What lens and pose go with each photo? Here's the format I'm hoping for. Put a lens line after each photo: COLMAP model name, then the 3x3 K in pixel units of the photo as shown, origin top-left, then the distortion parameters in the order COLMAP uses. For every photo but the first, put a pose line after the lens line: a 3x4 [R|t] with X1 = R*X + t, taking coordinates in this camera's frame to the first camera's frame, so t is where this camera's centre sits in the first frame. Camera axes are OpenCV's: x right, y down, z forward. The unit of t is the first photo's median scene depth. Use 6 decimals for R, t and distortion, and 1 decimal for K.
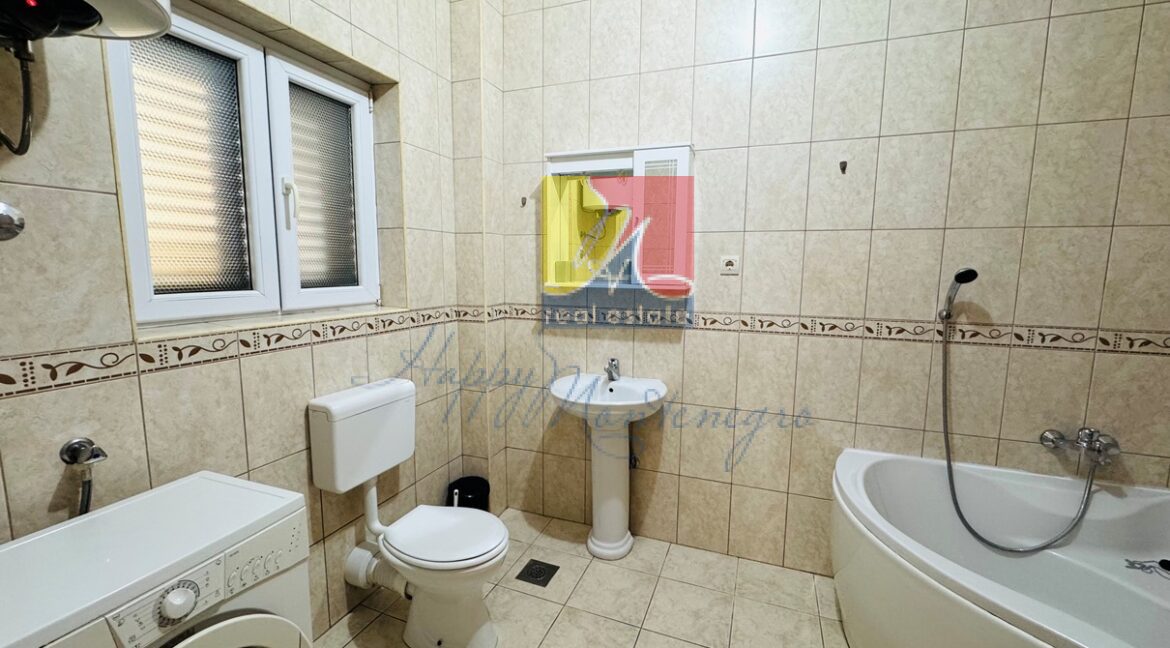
lens RADIAL K [[467.9, 0, 585.0], [0, 467.9, 324.0], [0, 0, 1]] dist [-0.003730, 0.000447]
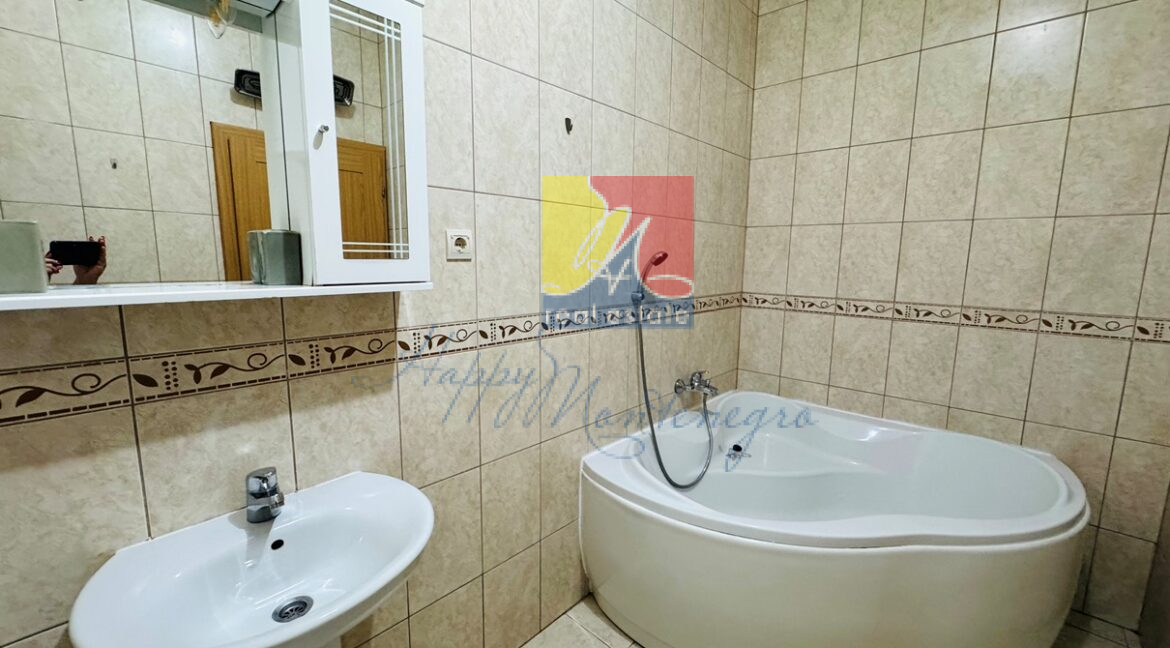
lens RADIAL K [[467.9, 0, 585.0], [0, 467.9, 324.0], [0, 0, 1]] dist [-0.003730, 0.000447]
pose [[0.373315, -0.137574, 0.917447, -0.213609], [0.100979, 0.989093, 0.107228, -0.074878], [-0.922193, 0.052613, 0.383135, 0.641154]]
